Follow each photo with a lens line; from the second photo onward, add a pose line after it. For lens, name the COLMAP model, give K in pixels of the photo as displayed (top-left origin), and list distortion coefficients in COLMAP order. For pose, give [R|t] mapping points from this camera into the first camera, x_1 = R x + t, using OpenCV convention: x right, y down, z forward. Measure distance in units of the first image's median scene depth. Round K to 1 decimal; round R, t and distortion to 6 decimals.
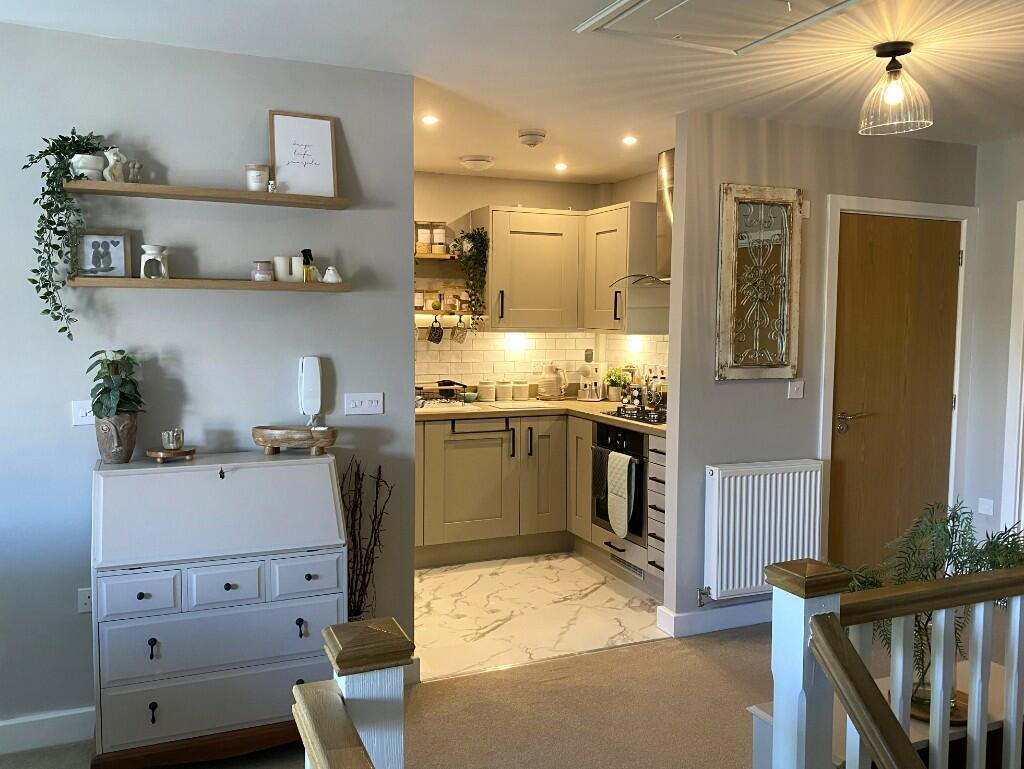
lens RADIAL K [[832.6, 0, 512.0], [0, 832.6, 384.5], [0, 0, 1]] dist [0.000133, -0.000132]
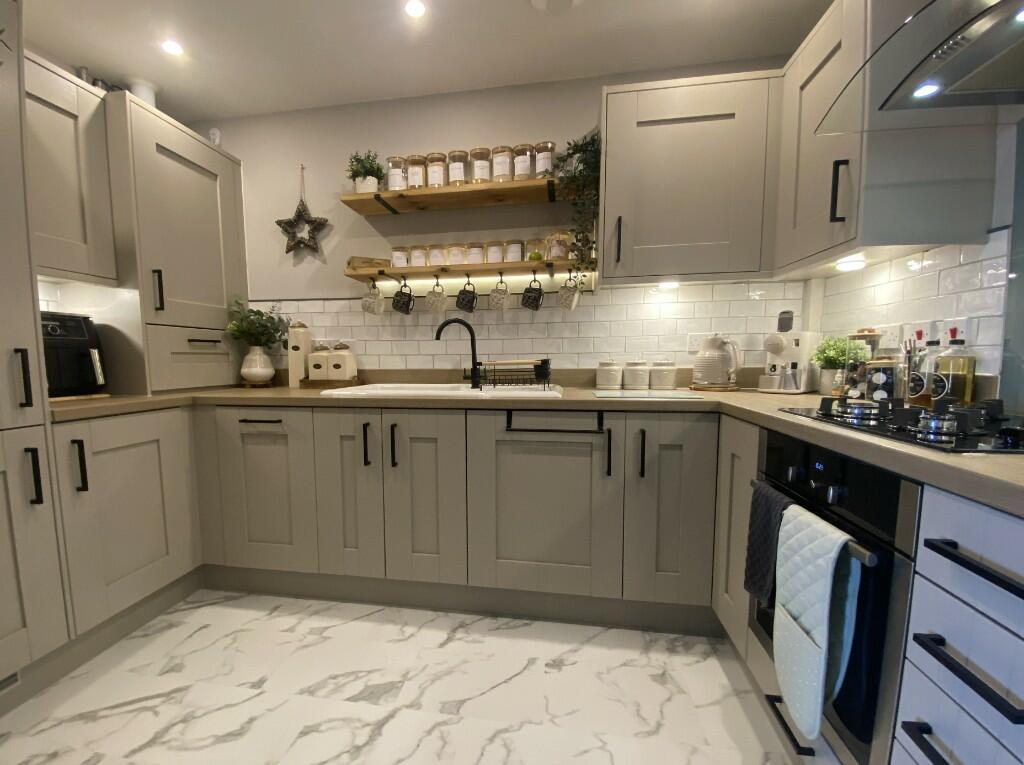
lens RADIAL K [[444.0, 0, 480.6], [0, 444.0, 407.2], [0, 0, 1]] dist [0.002177, -0.015188]
pose [[0.829069, 0.045398, -0.557300, 0.099050], [-0.028841, 0.998844, 0.038461, 0.025590], [0.558402, -0.015814, 0.829420, 0.651514]]
